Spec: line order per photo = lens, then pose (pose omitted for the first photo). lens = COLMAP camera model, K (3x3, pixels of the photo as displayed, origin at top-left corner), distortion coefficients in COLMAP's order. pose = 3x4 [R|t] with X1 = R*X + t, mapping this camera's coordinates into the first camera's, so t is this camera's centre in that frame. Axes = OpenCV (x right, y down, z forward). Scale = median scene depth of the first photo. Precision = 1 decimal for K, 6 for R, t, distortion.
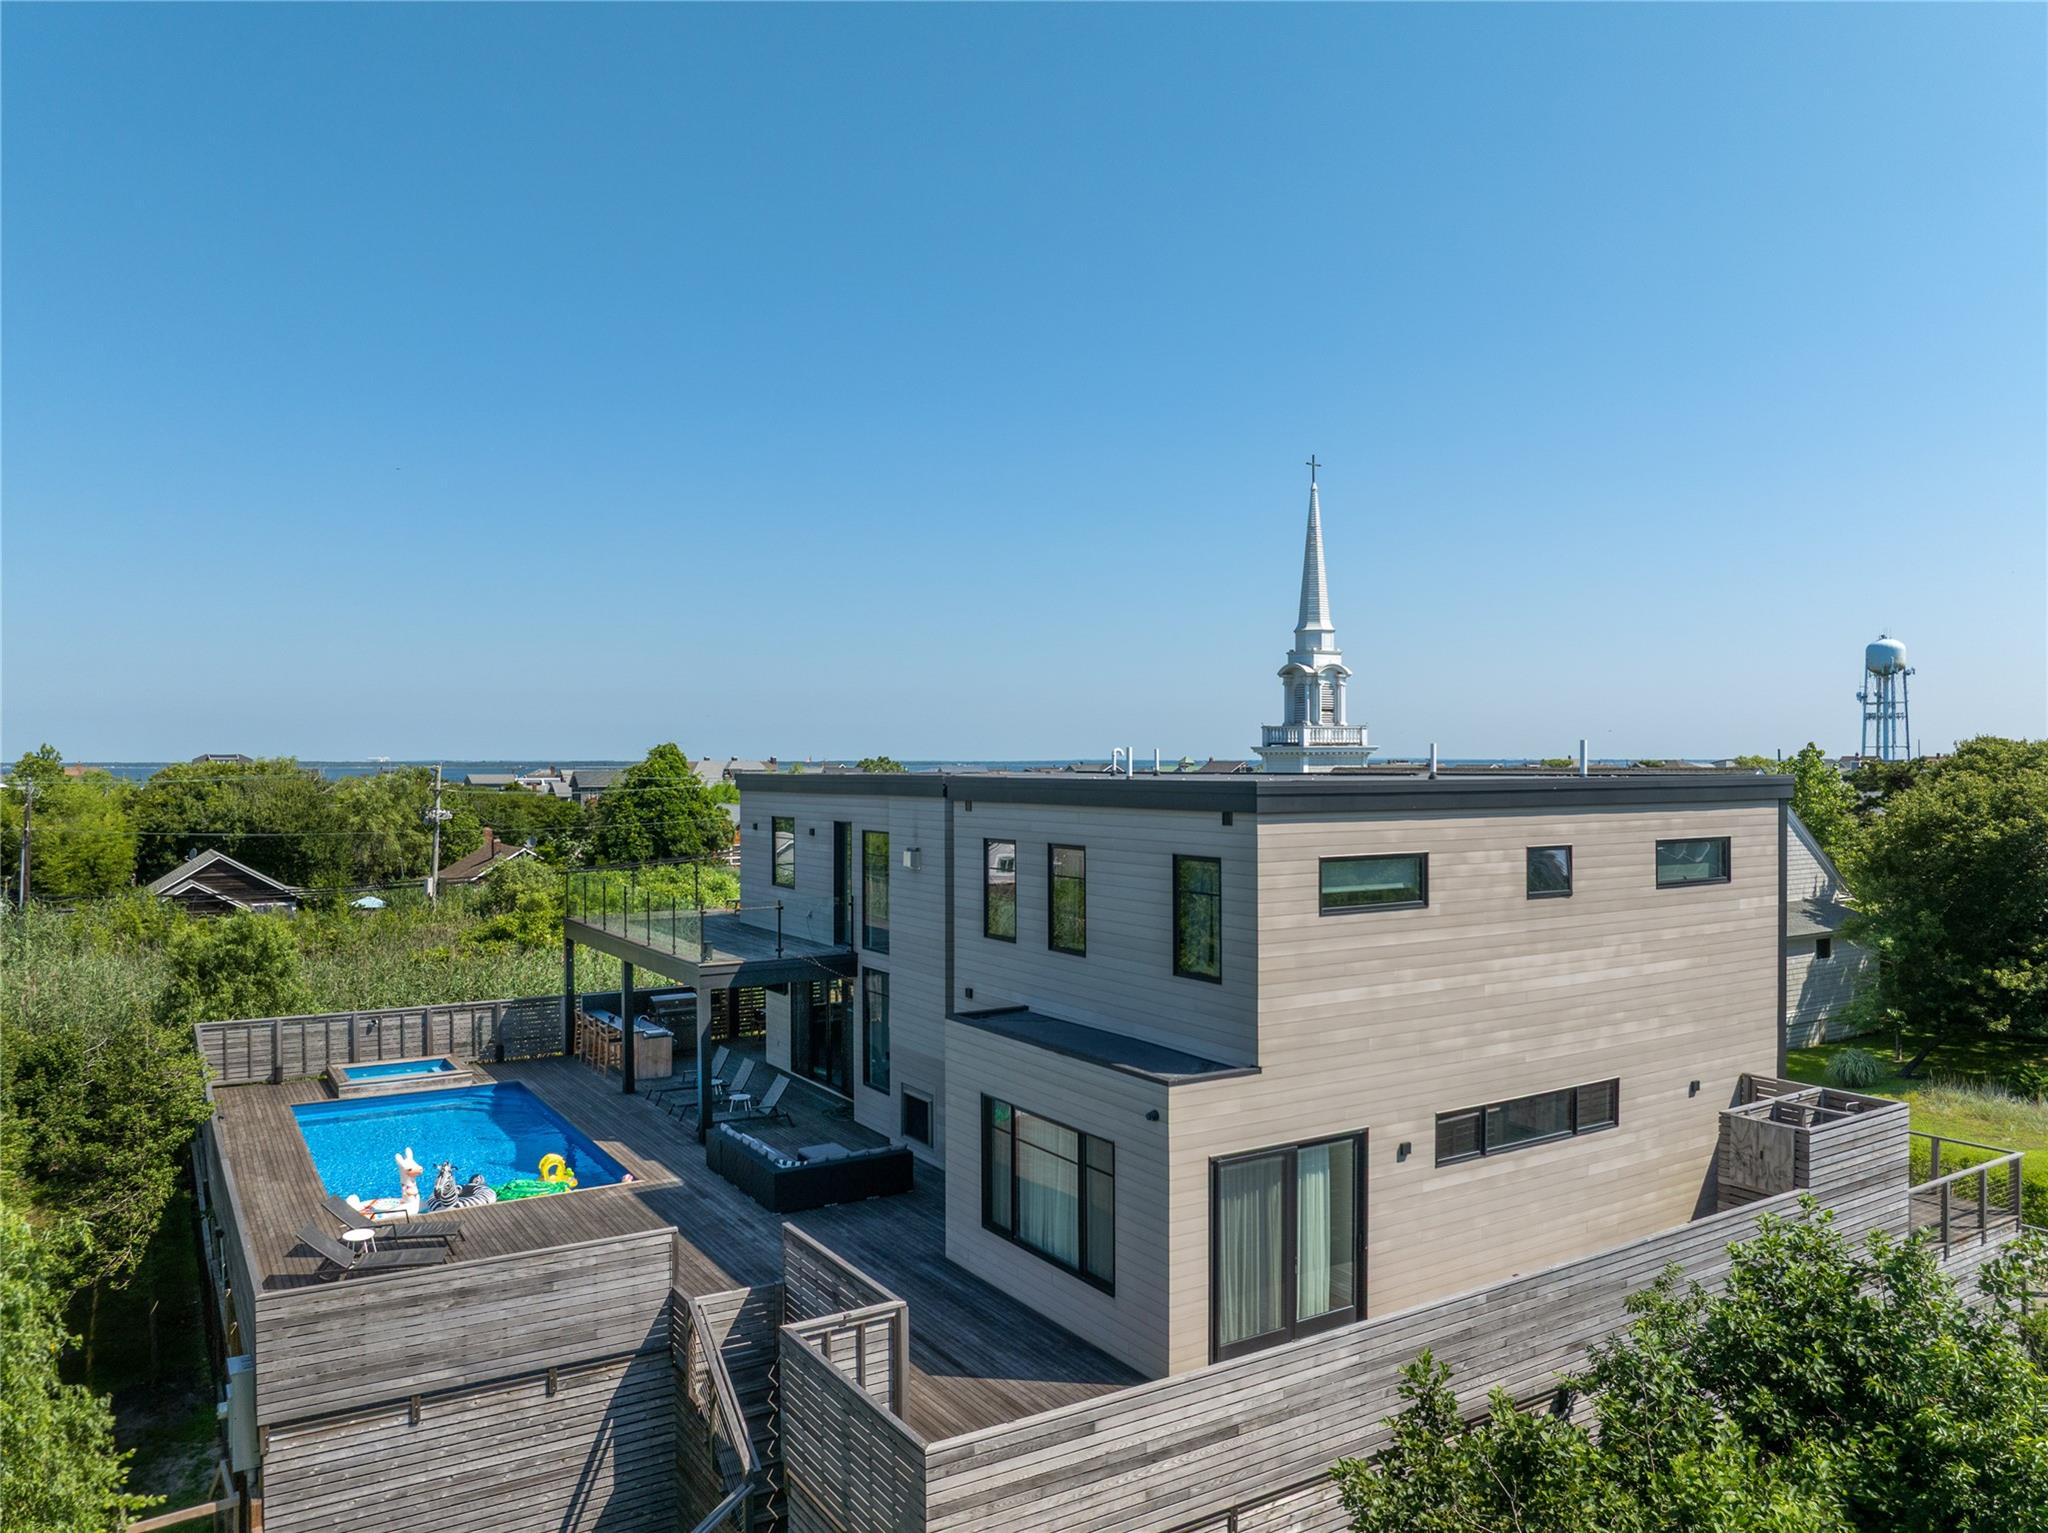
lens RADIAL K [[1436.2, 0, 1024.0], [0, 1436.2, 766.5], [0, 0, 1]] dist [-0.039827, -0.003599]
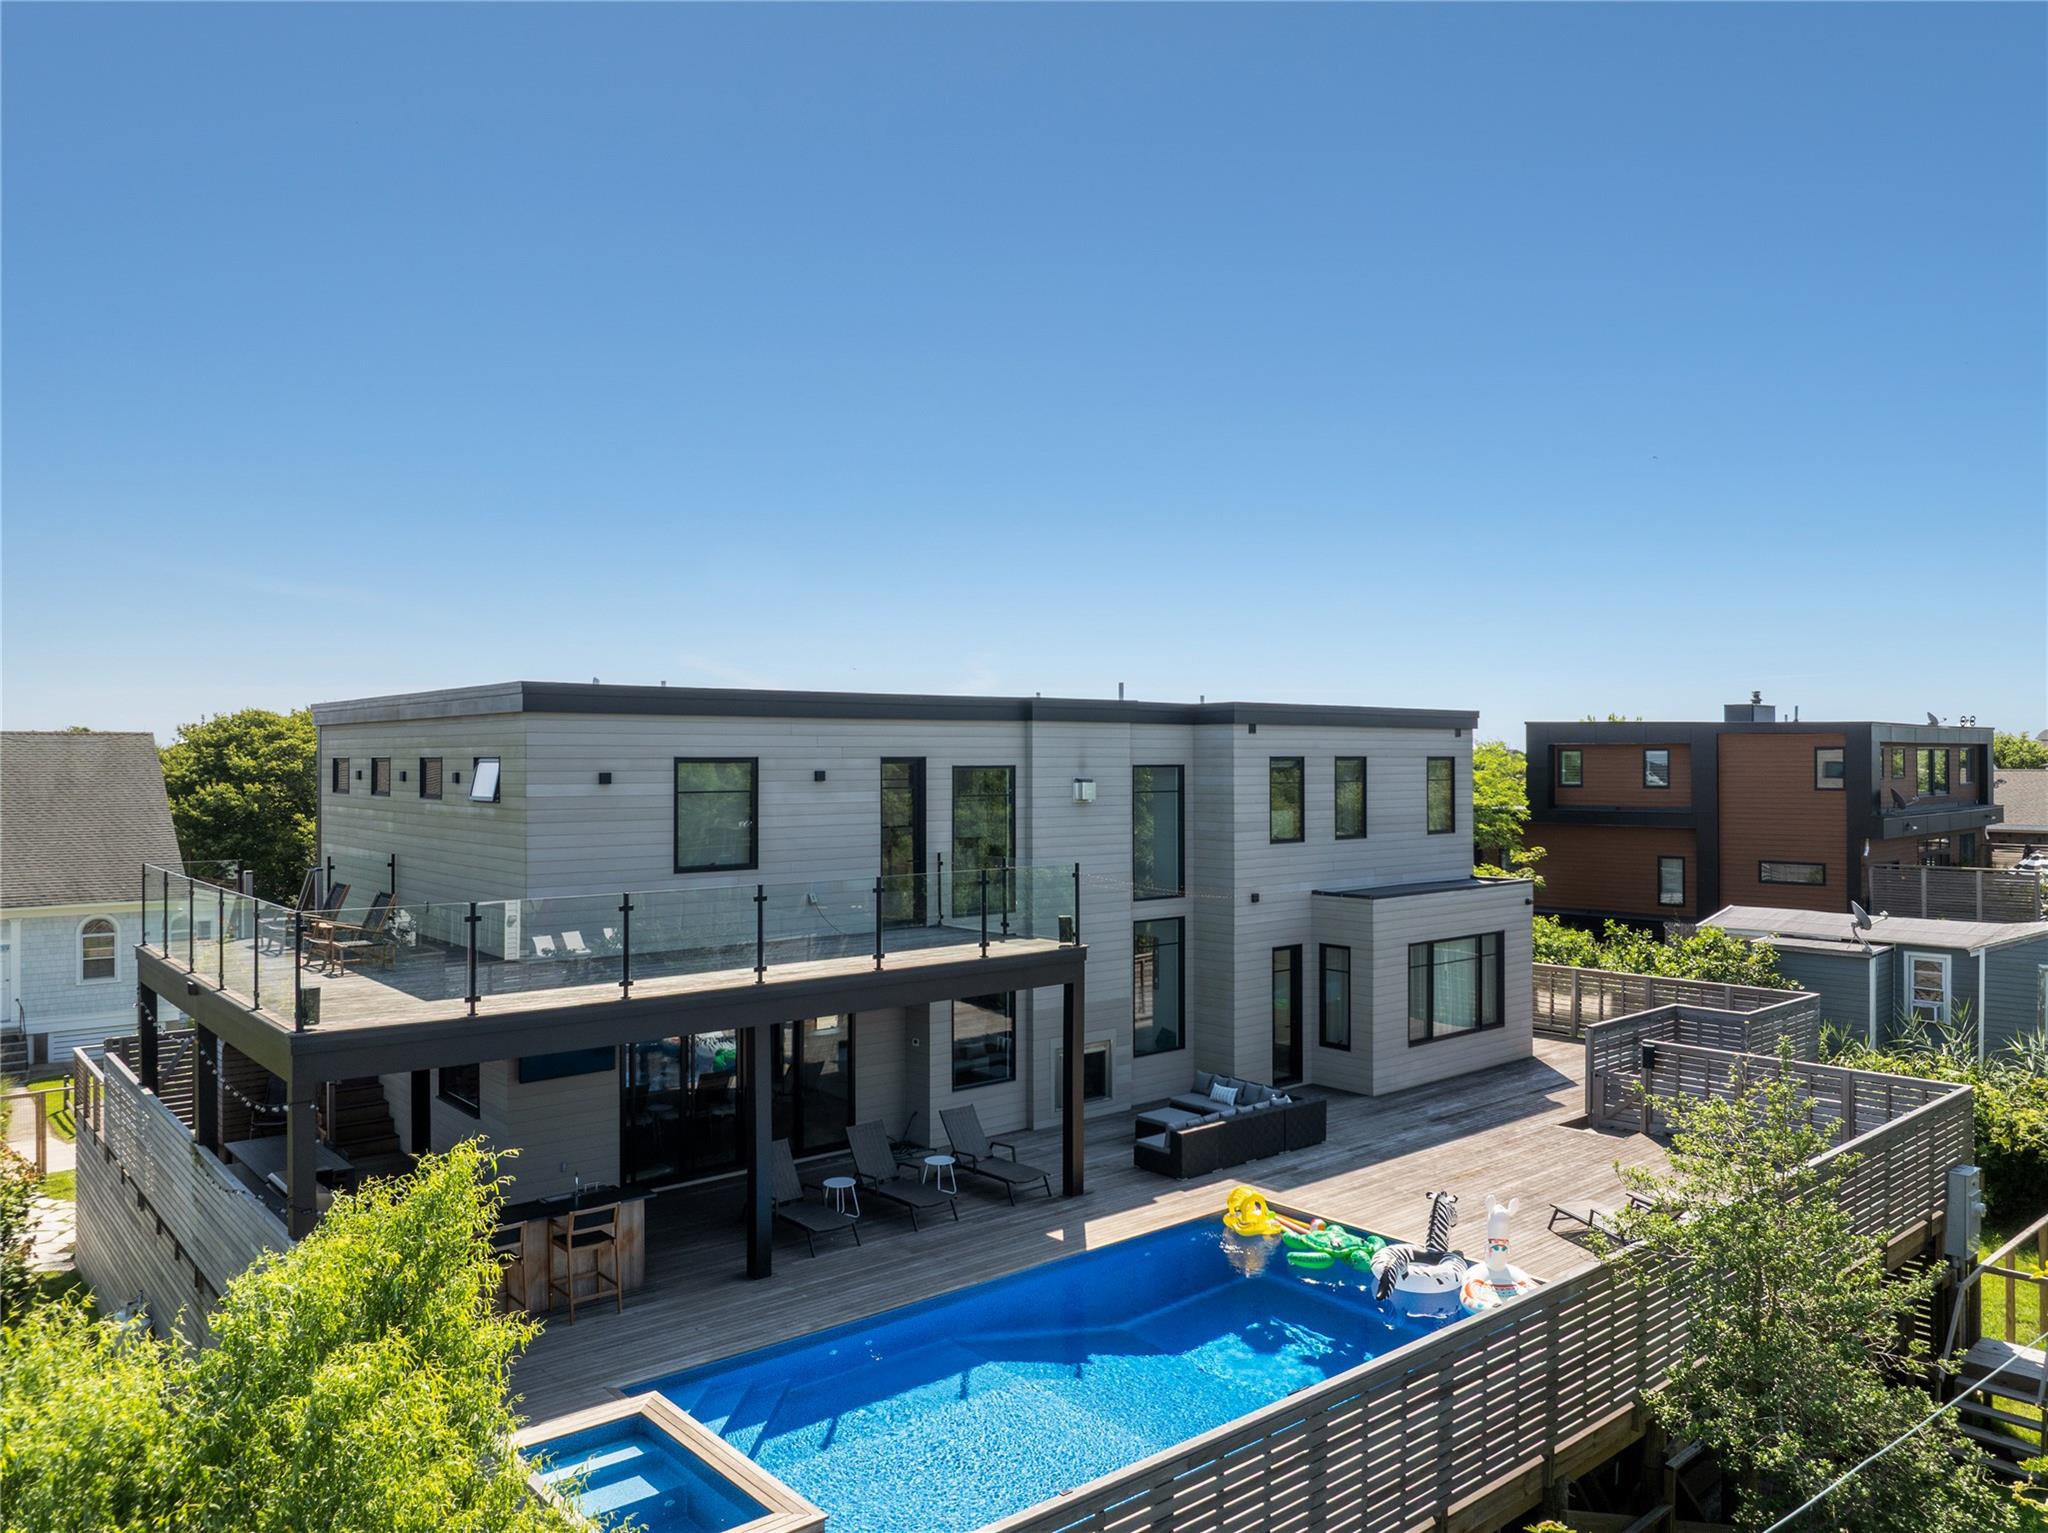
lens RADIAL K [[1425.3, 0, 1024.0], [0, 1425.3, 766.5], [0, 0, 1]] dist [-0.020846, -0.006540]
pose [[-0.142046, -0.001526, 0.989859, -1.099965], [0.004654, 0.999987, 0.002210, 0.053249], [-0.989849, 0.004921, -0.142037, 1.331163]]
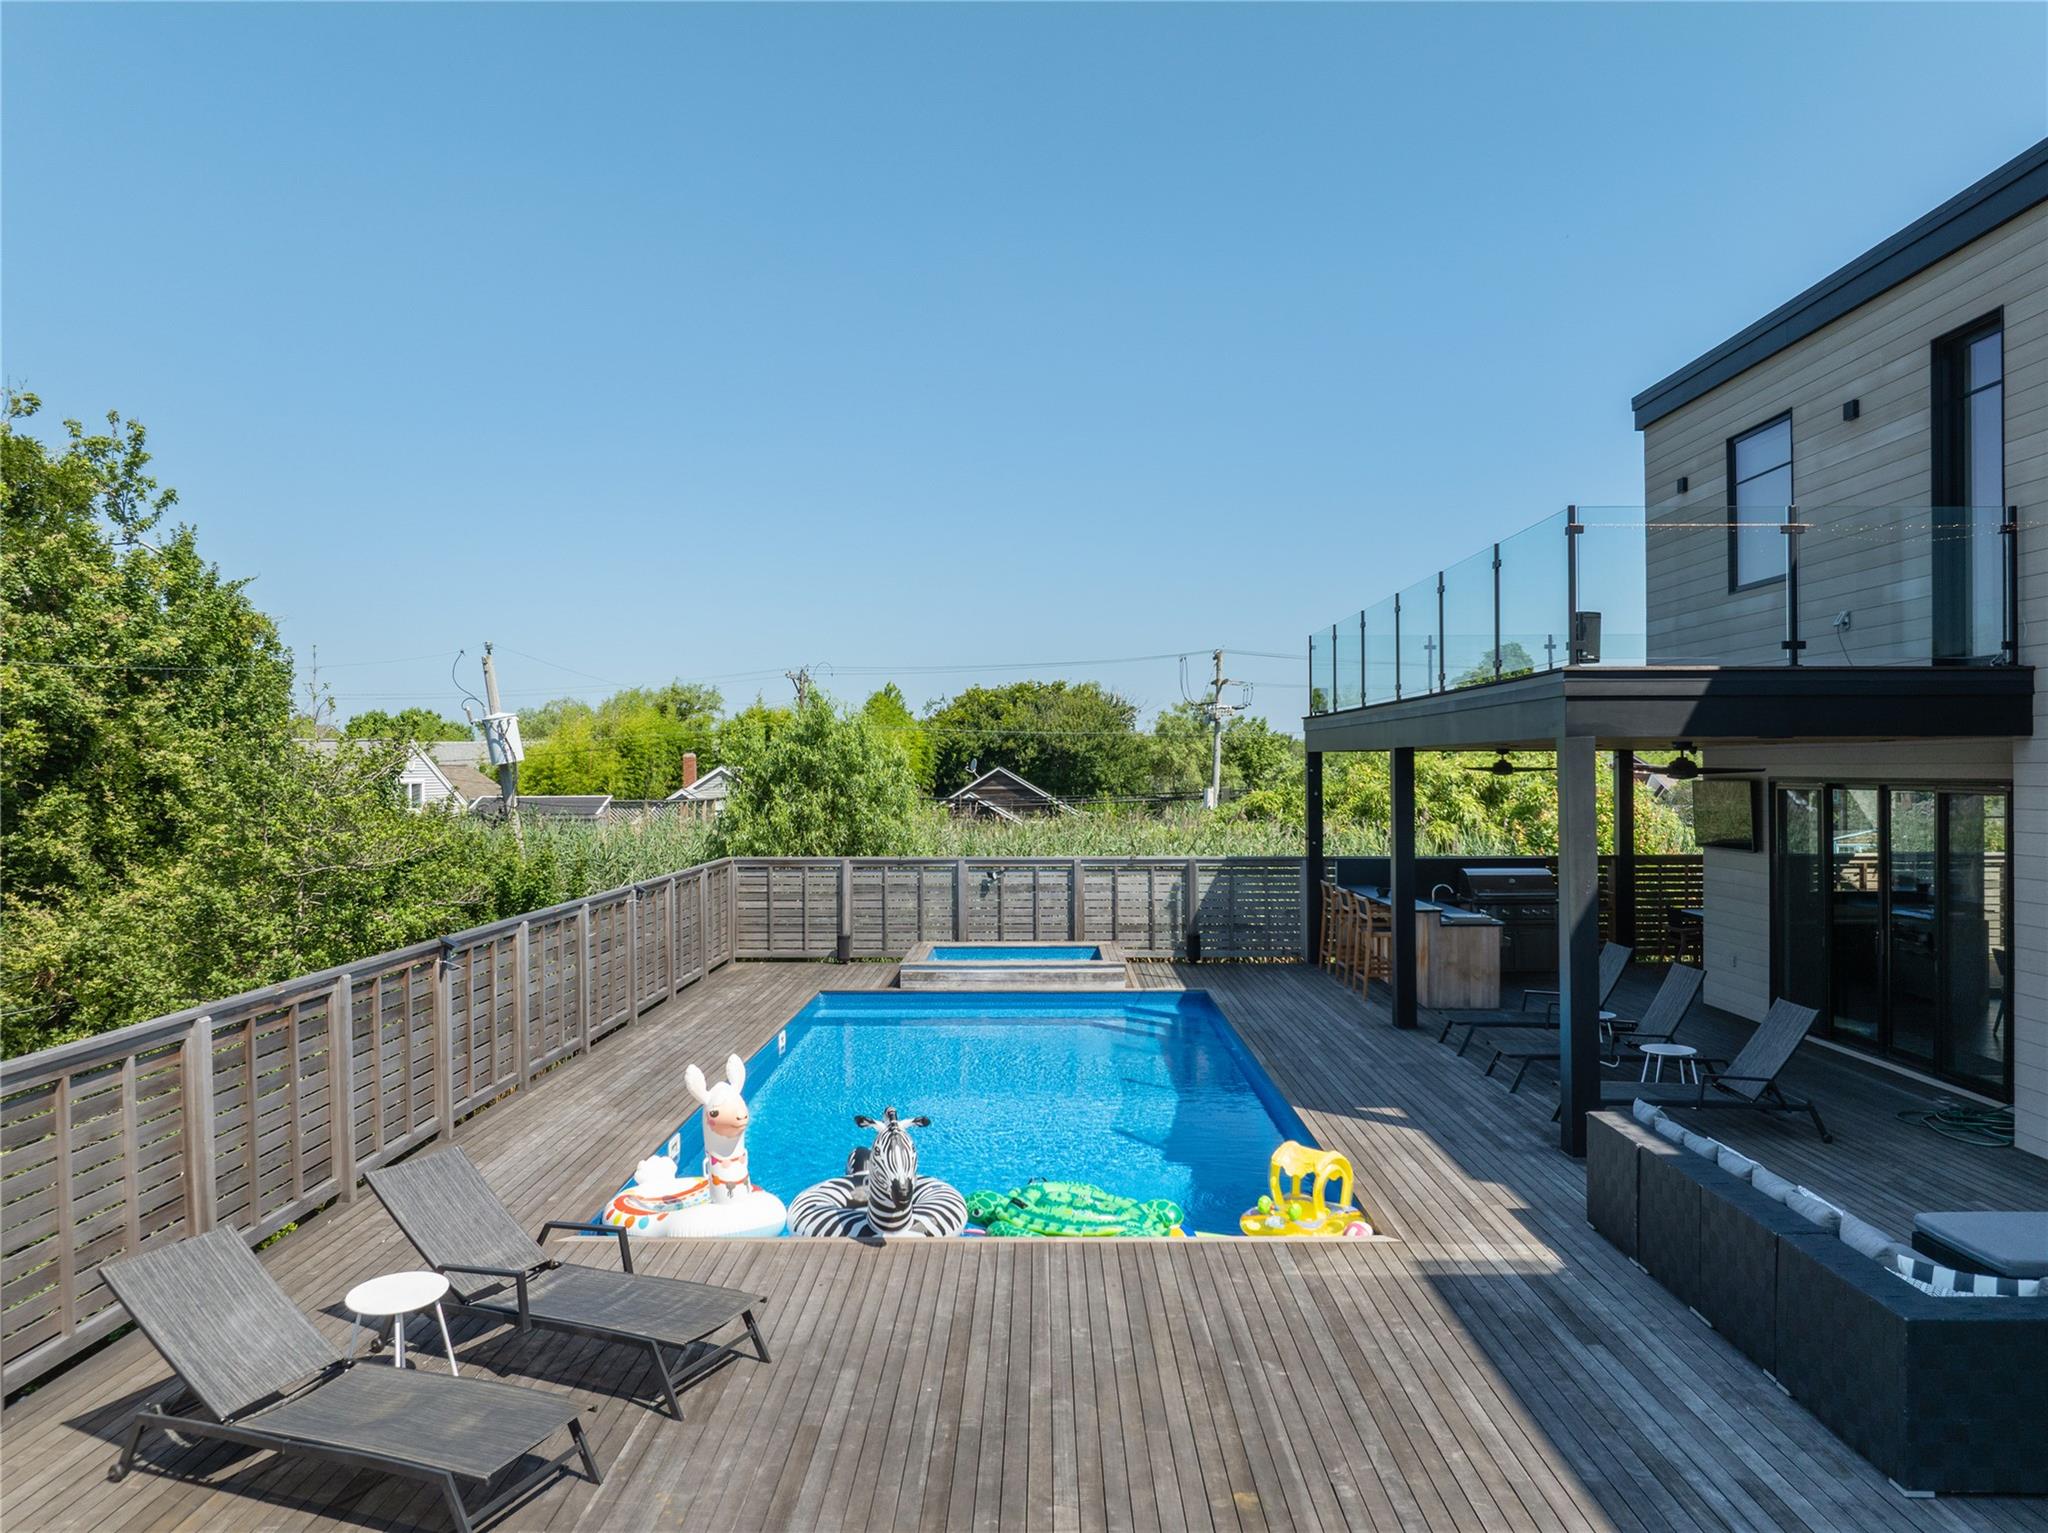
lens RADIAL K [[1425.3, 0, 1024.0], [0, 1425.3, 766.5], [0, 0, 1]] dist [-0.020846, -0.006540]
pose [[0.838664, -0.002640, -0.544642, -0.169282], [0.001855, 0.999996, -0.001991, 0.193394], [0.544646, 0.000659, 0.838666, 0.724096]]
